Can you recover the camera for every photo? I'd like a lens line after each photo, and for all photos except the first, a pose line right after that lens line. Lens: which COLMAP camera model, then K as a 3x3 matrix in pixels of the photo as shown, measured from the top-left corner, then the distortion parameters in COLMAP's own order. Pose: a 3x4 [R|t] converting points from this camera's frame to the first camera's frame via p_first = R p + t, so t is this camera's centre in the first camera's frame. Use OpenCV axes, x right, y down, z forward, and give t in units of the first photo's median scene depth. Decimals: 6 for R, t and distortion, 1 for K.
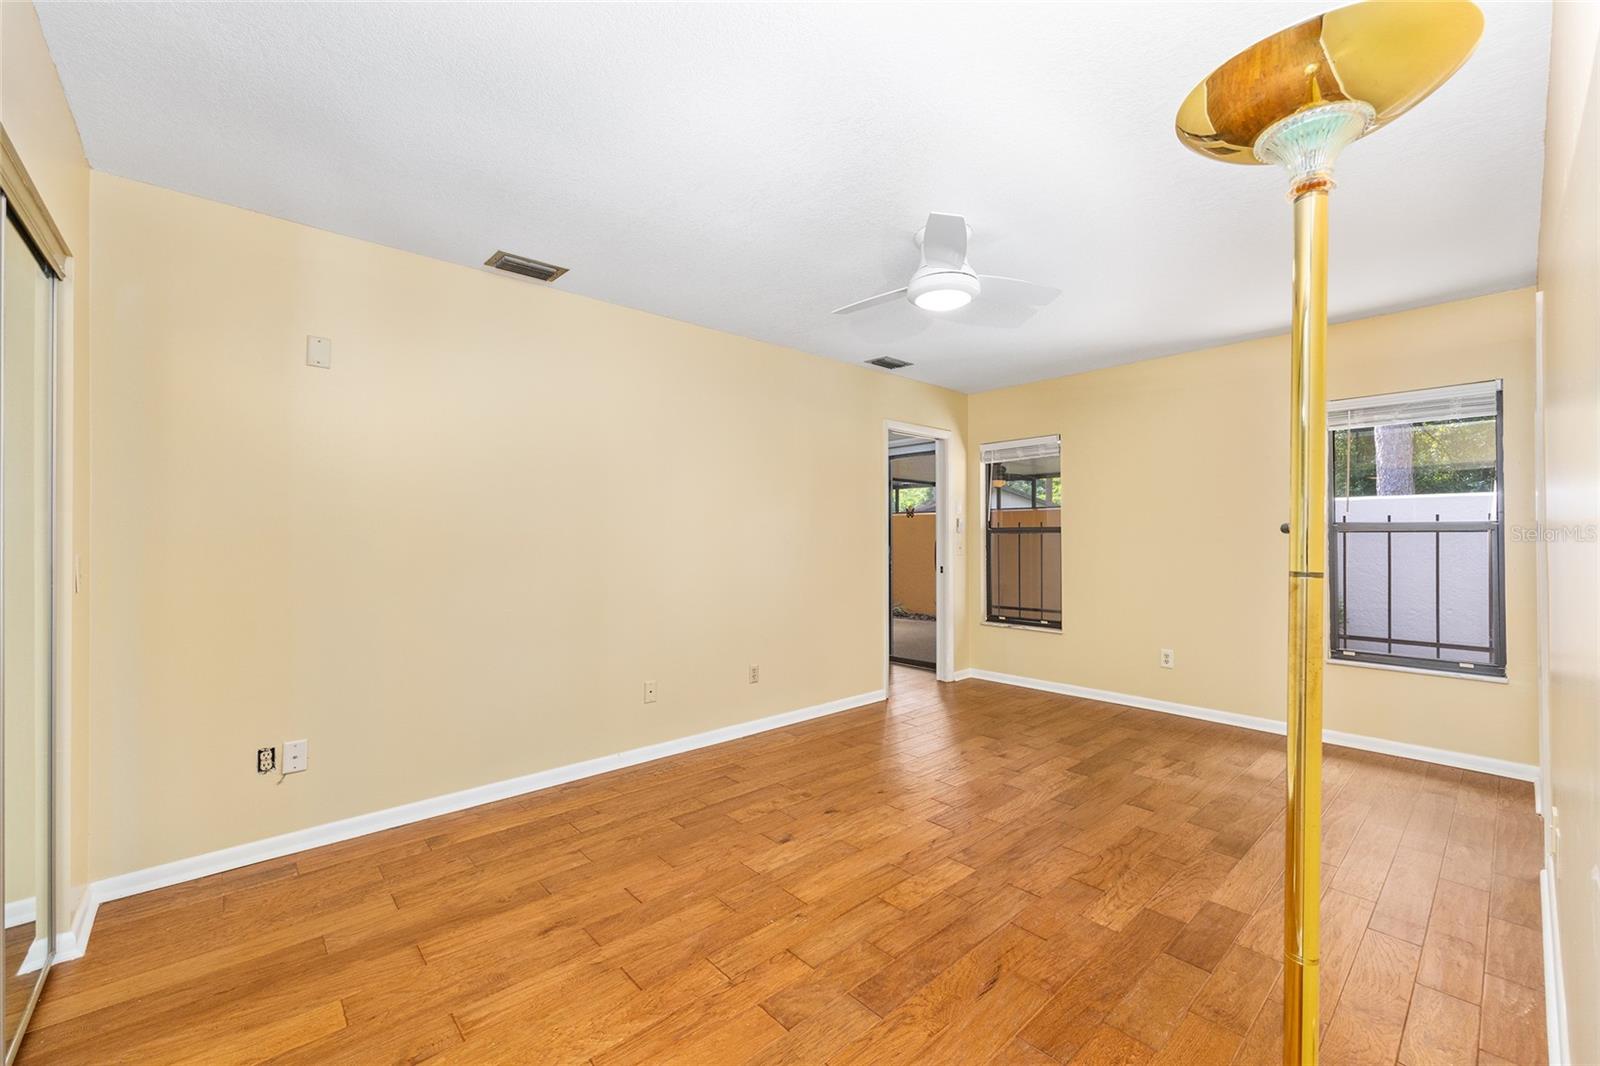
lens RADIAL K [[642.4, 0, 805.7], [0, 642.4, 530.8], [0, 0, 1]] dist [0.000329, 0.000032]
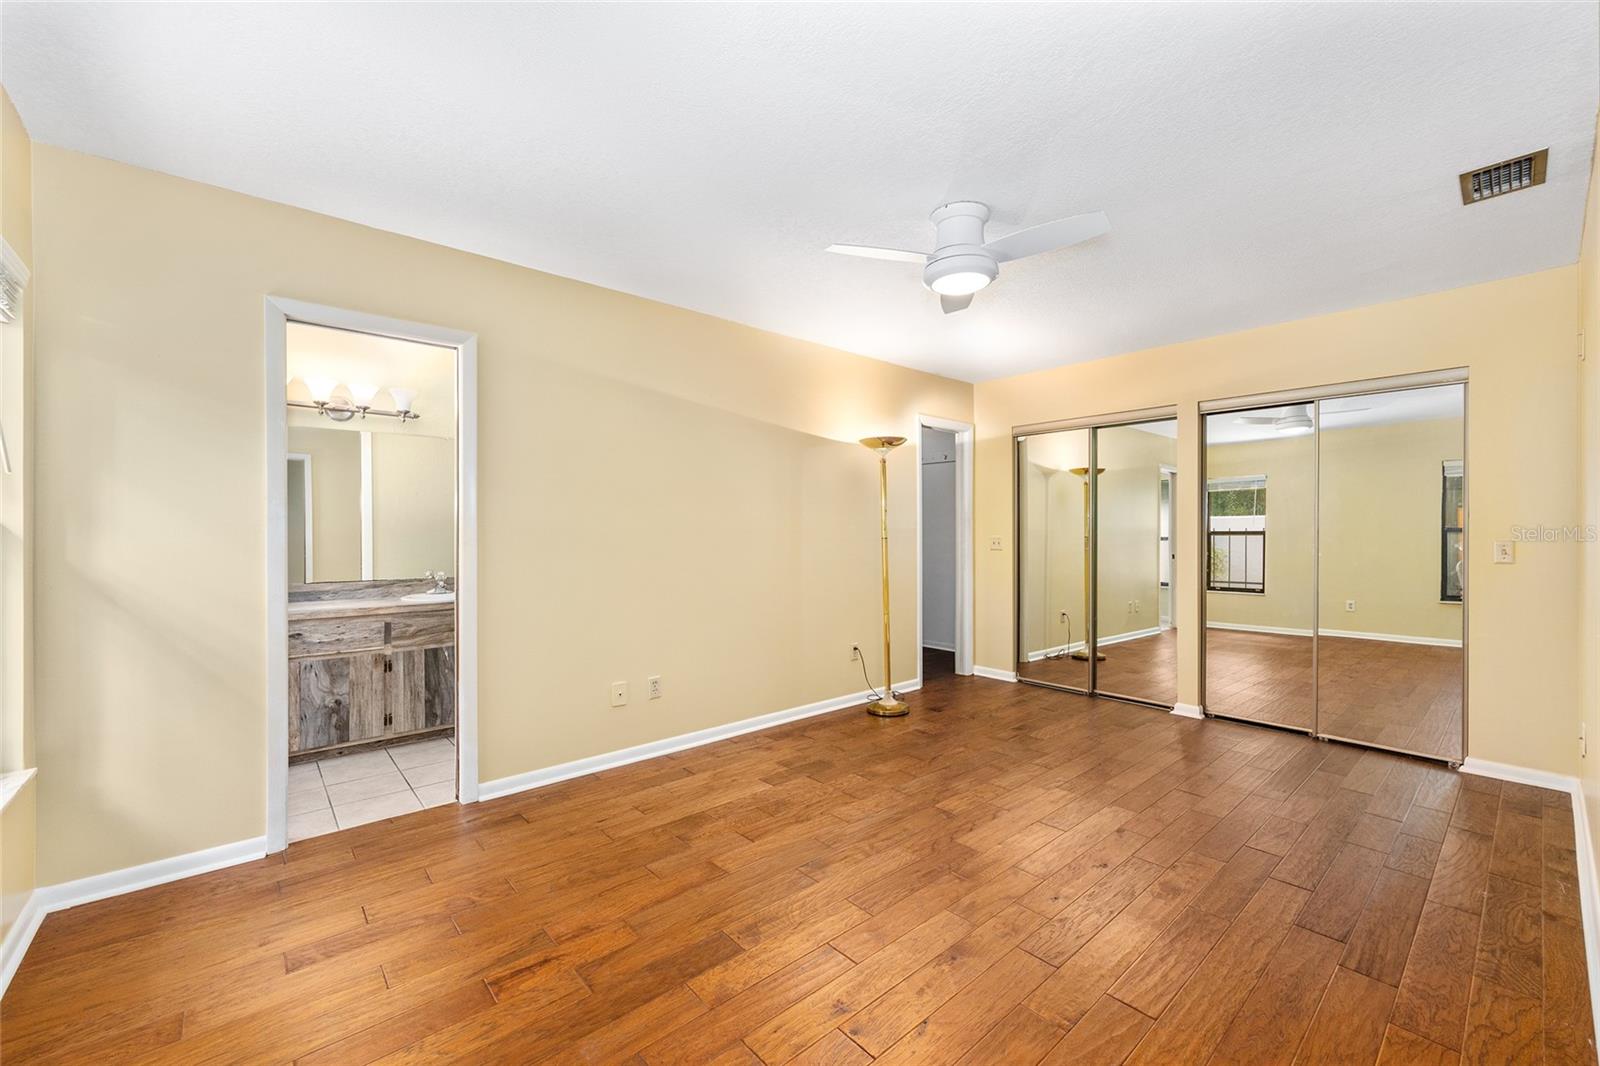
lens RADIAL K [[642.4, 0, 805.7], [0, 642.4, 530.8], [0, 0, 1]] dist [0.000329, 0.000032]
pose [[-0.999877, 0.005511, 0.014714, 0.428239], [0.005401, 0.999957, -0.007480, 0.016708], [-0.014754, -0.007400, -0.999864, 1.955183]]
